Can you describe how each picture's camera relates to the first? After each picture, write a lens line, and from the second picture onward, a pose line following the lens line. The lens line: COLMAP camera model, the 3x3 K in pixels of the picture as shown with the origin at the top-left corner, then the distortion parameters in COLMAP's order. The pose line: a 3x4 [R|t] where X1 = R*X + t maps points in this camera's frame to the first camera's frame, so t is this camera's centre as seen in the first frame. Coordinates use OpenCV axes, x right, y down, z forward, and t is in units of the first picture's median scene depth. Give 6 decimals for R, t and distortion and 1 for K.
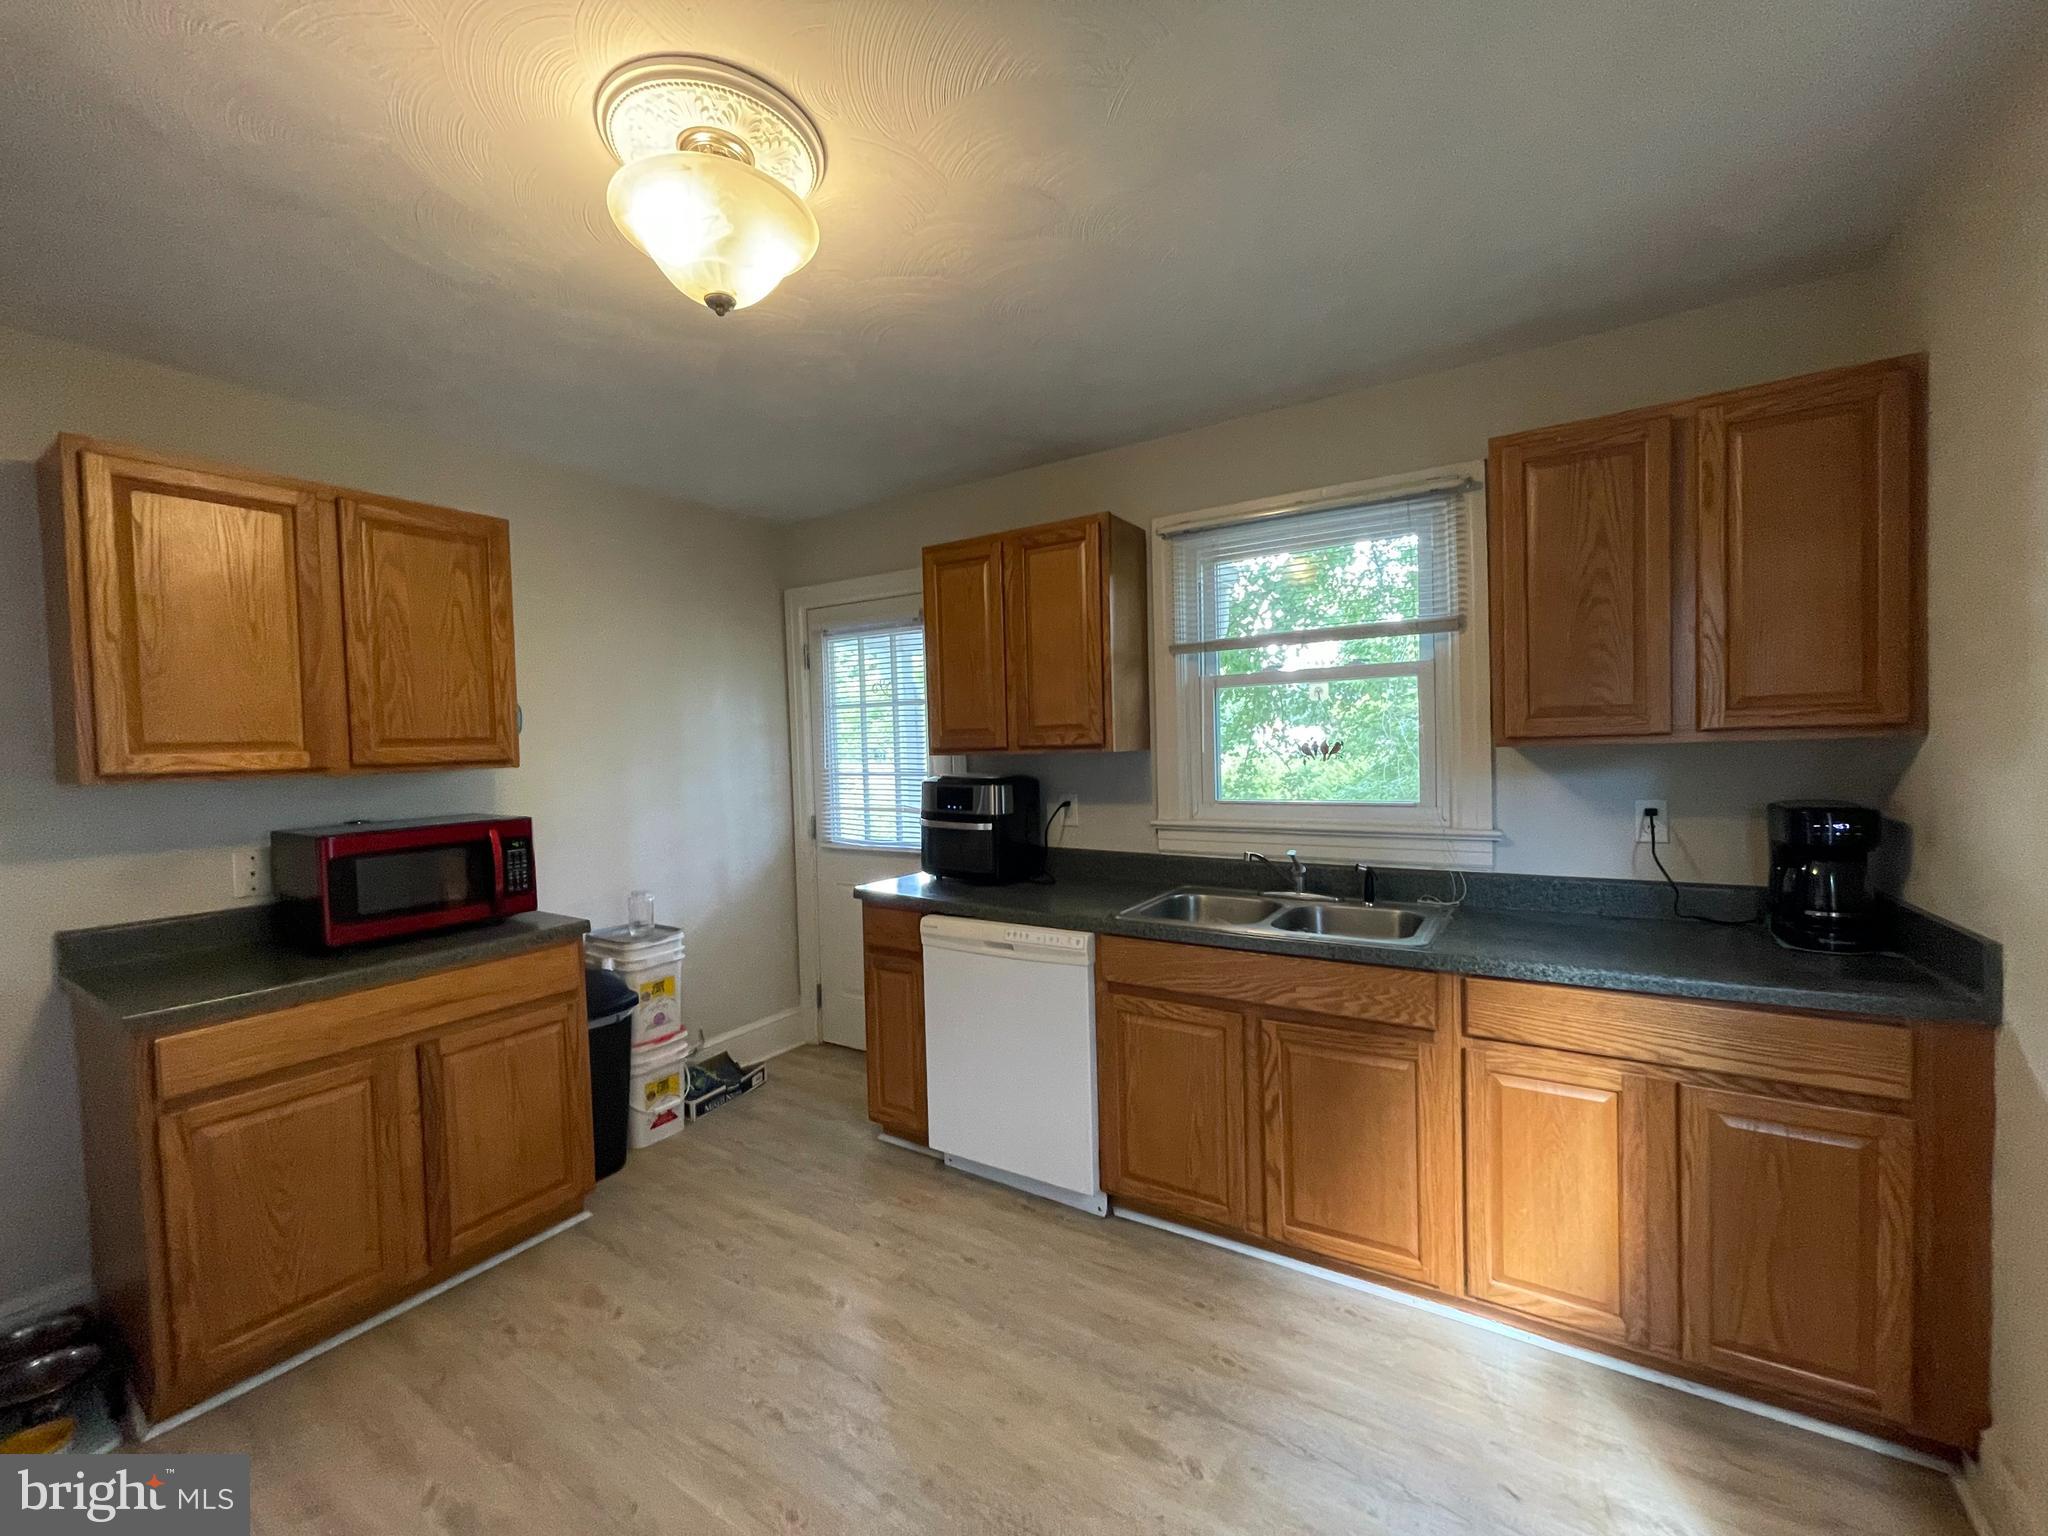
lens RADIAL K [[830.0, 0, 1023.3], [0, 830.0, 774.6], [0, 0, 1]] dist [0.001729, 0.000281]
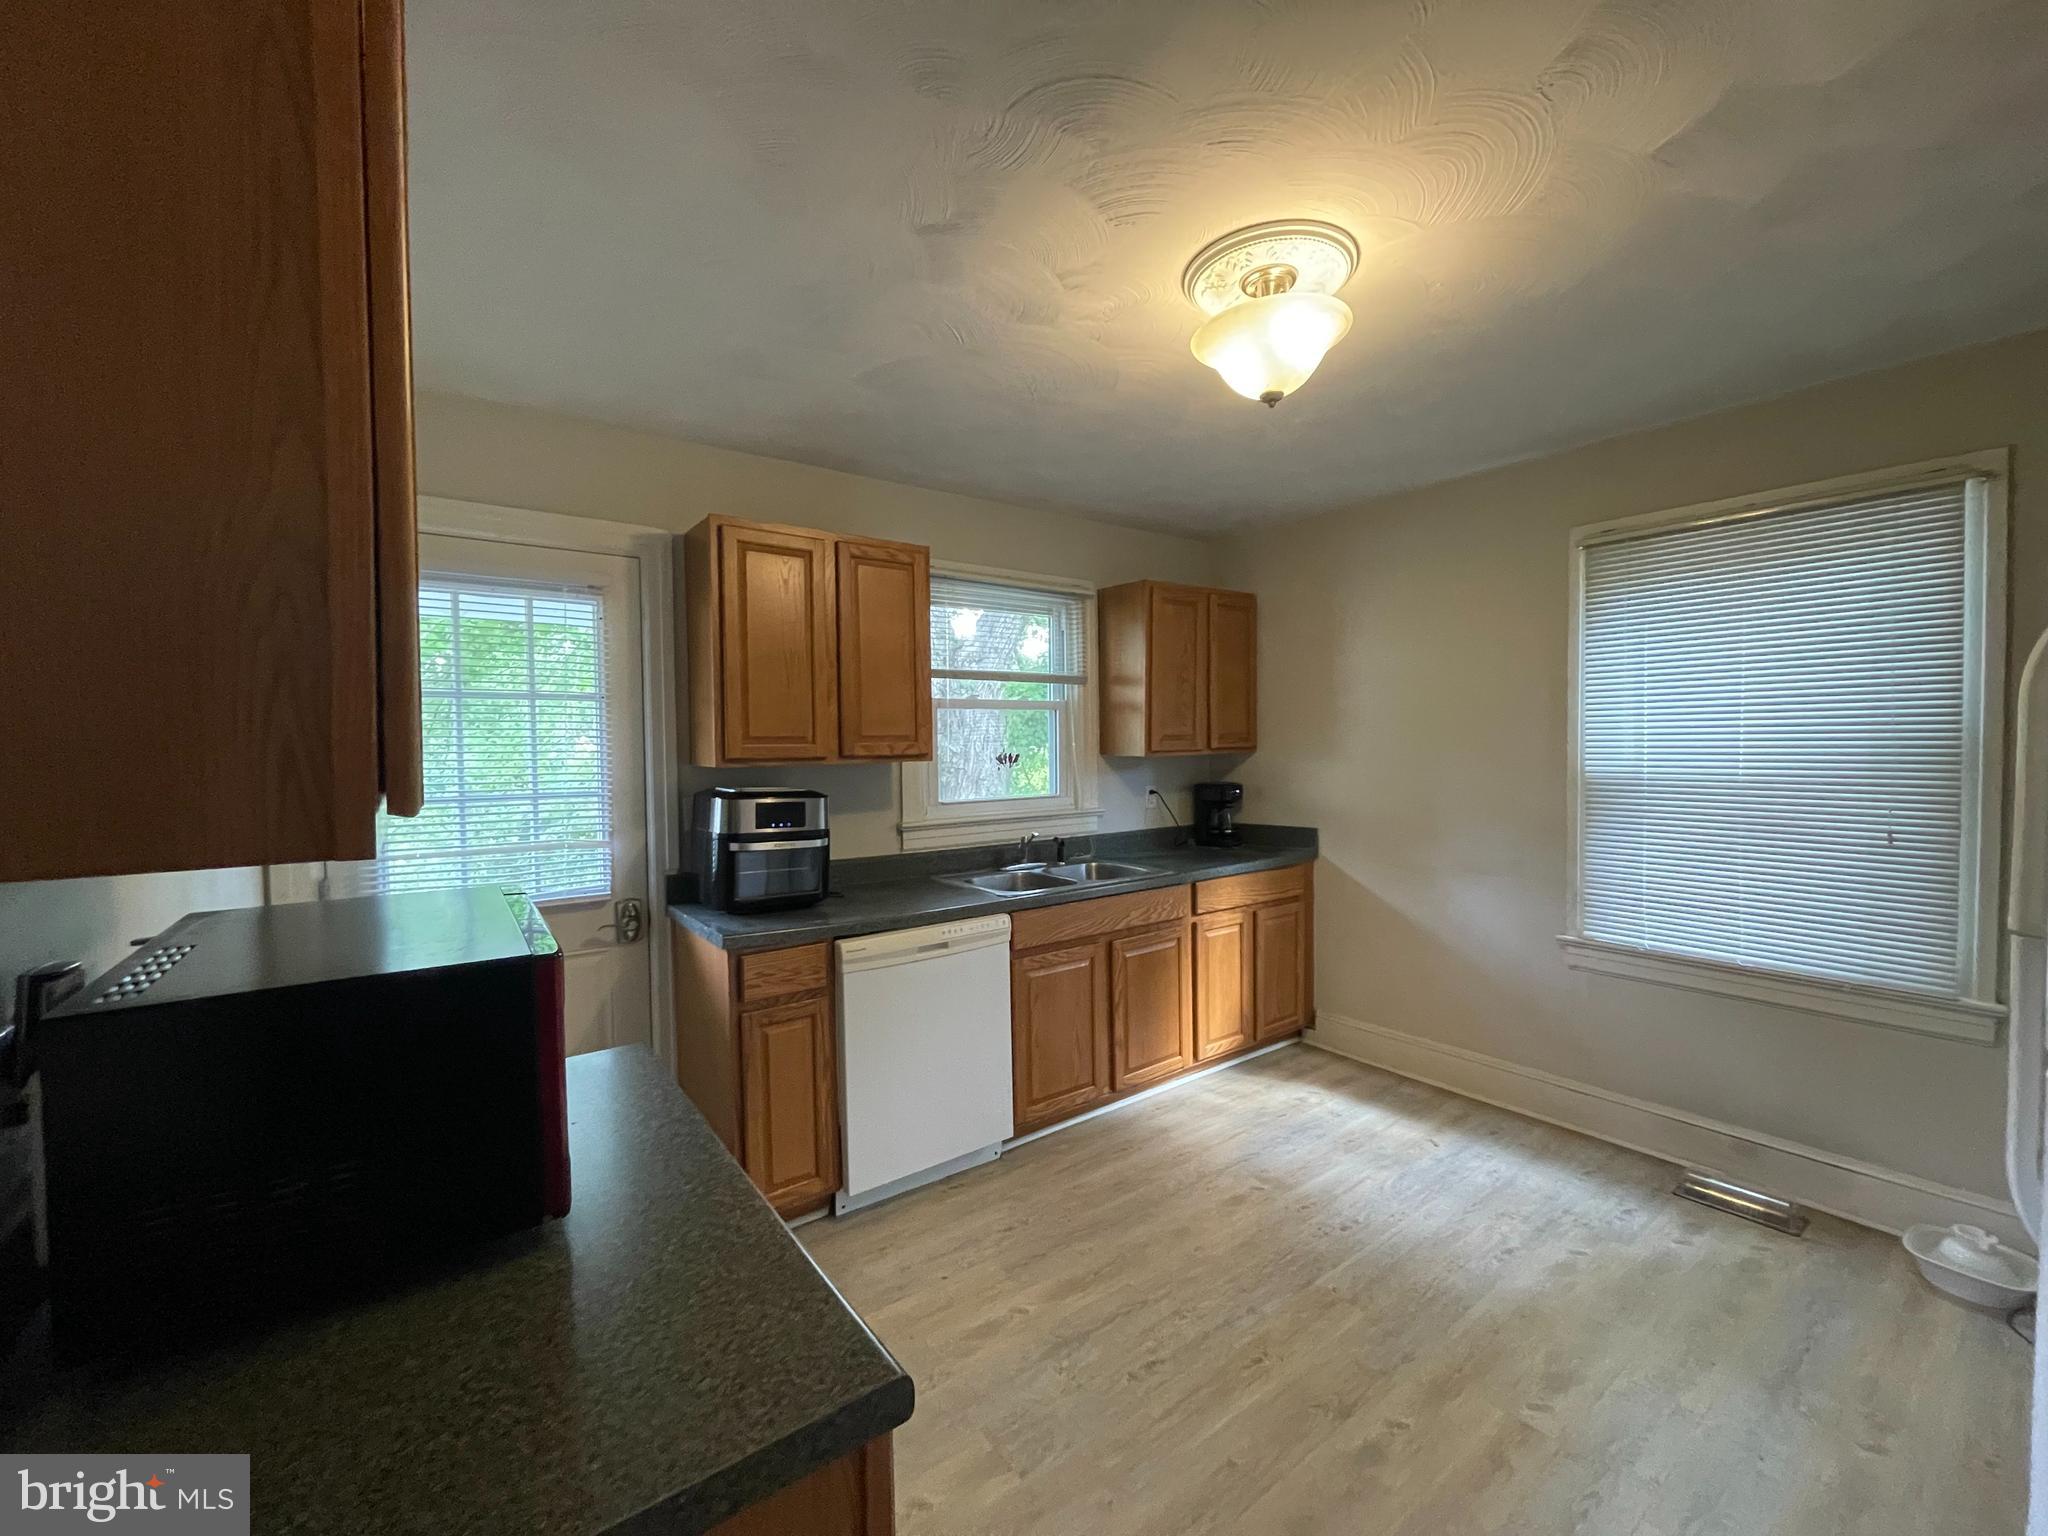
lens RADIAL K [[829.3, 0, 1024.0], [0, 829.3, 764.4], [0, 0, 1]] dist [0.000510, -0.000142]
pose [[0.361648, -0.003908, 0.932306, -1.059086], [0.040966, 0.999092, -0.011703, -0.006469], [-0.931414, 0.042425, 0.361480, 0.564999]]
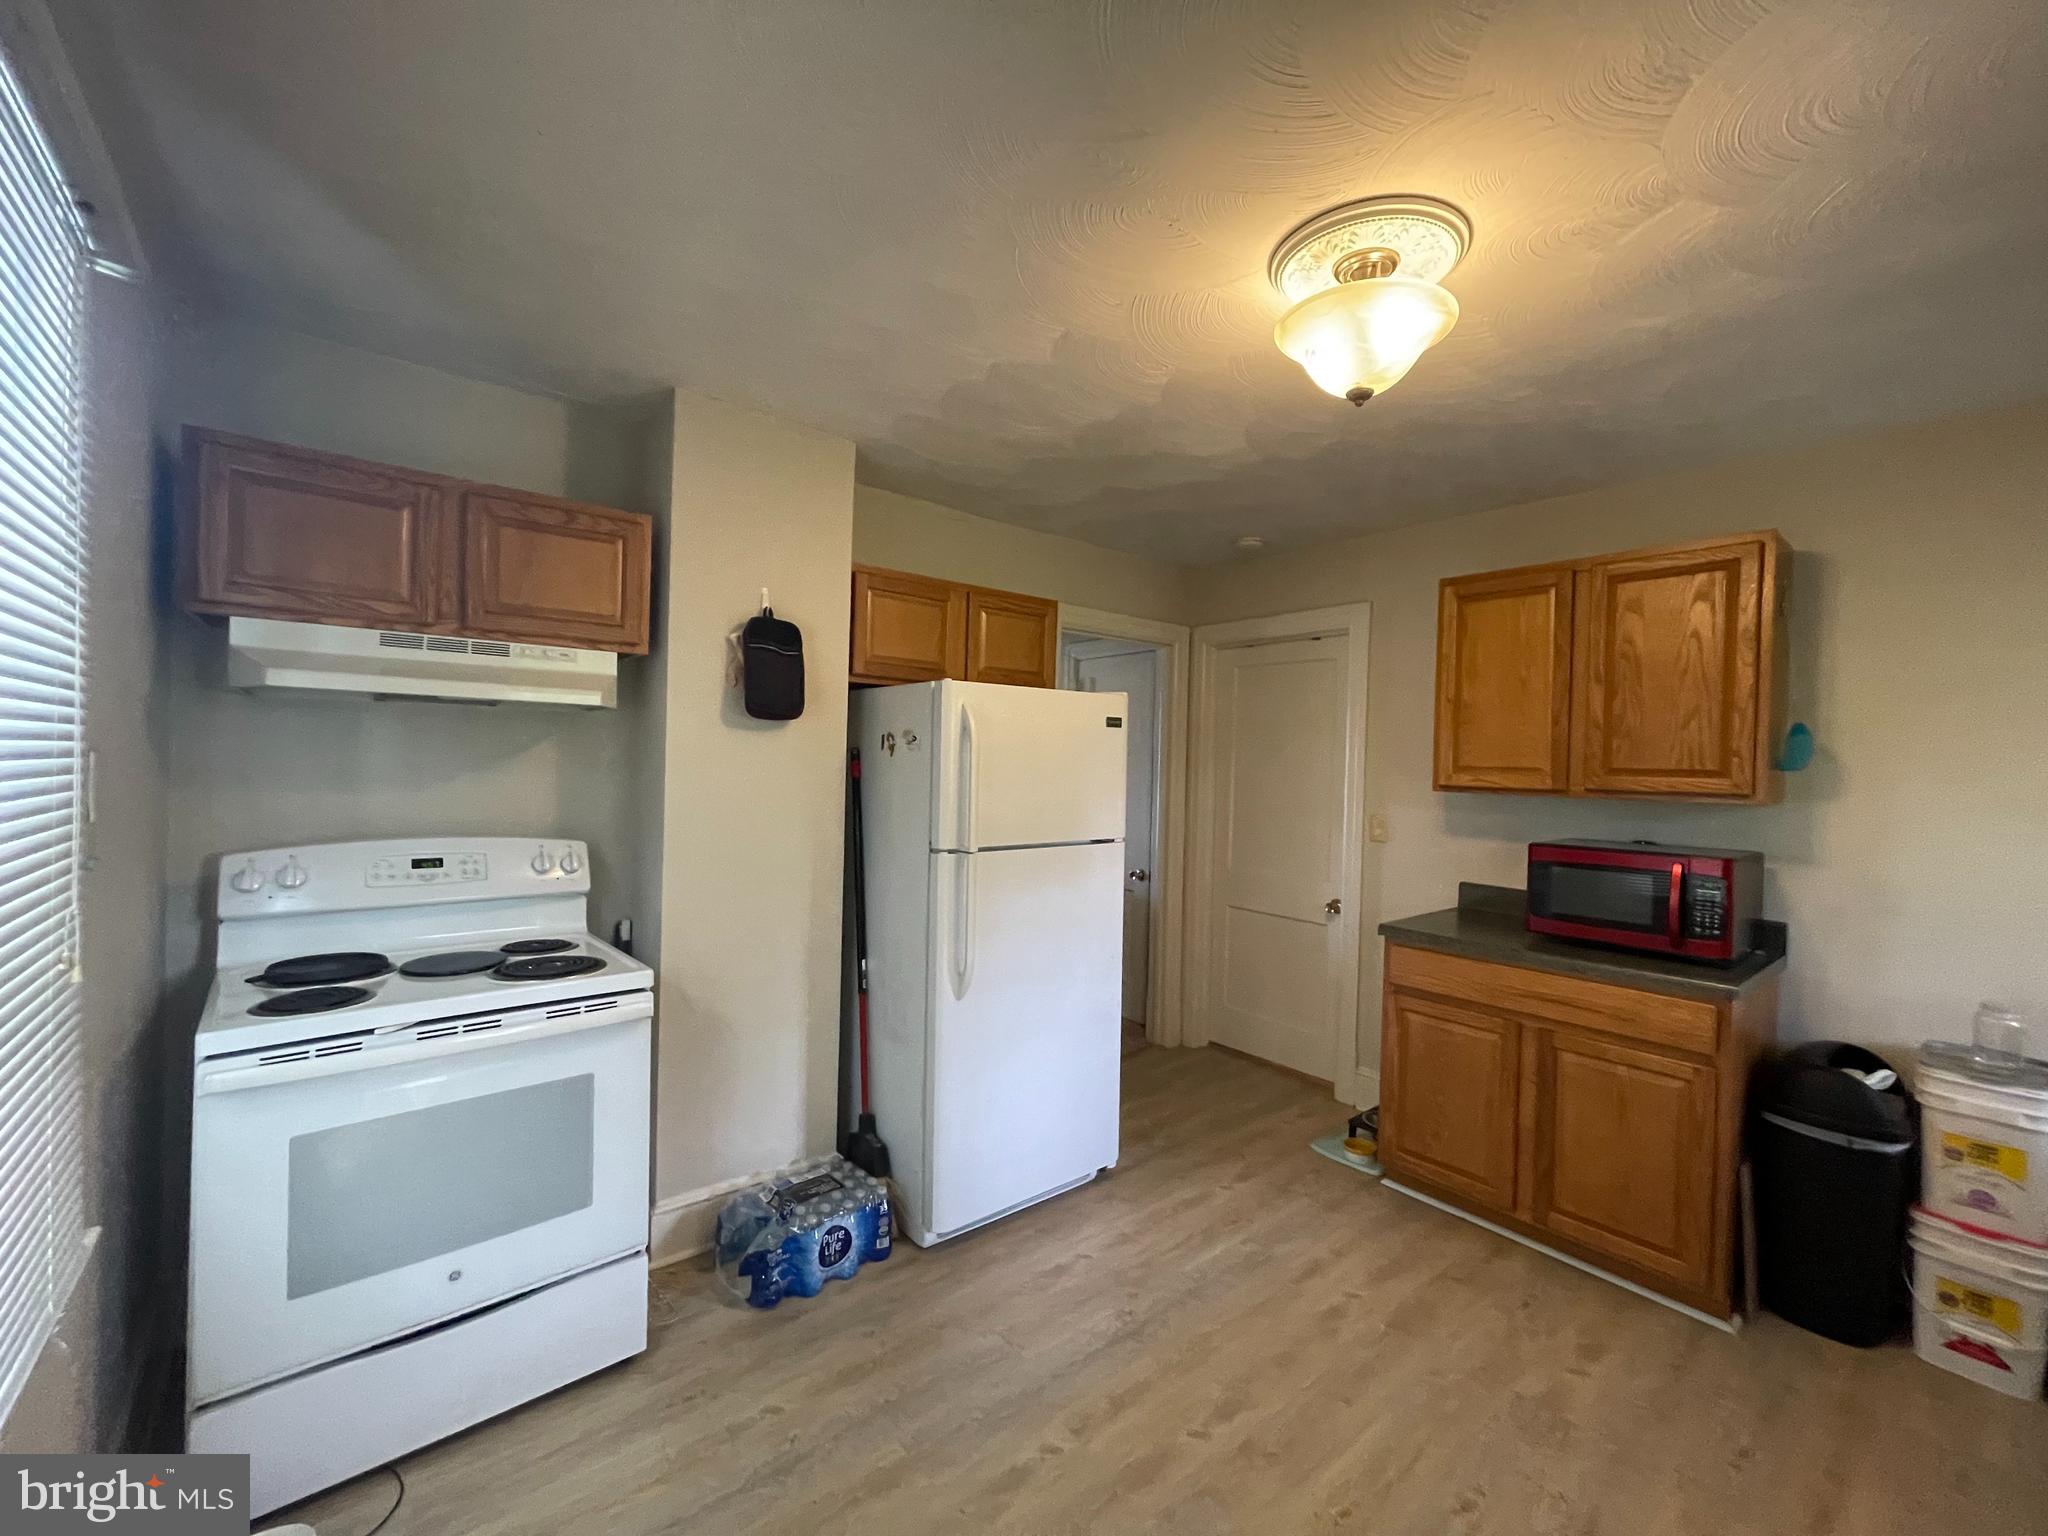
lens RADIAL K [[829.3, 0, 1024.0], [0, 829.3, 764.4], [0, 0, 1]] dist [0.000510, -0.000142]
pose [[-0.309959, 0.025211, -0.950416, 0.556052], [-0.056576, 0.997388, 0.044908, -0.054055], [0.949065, 0.067690, -0.307723, 0.589158]]
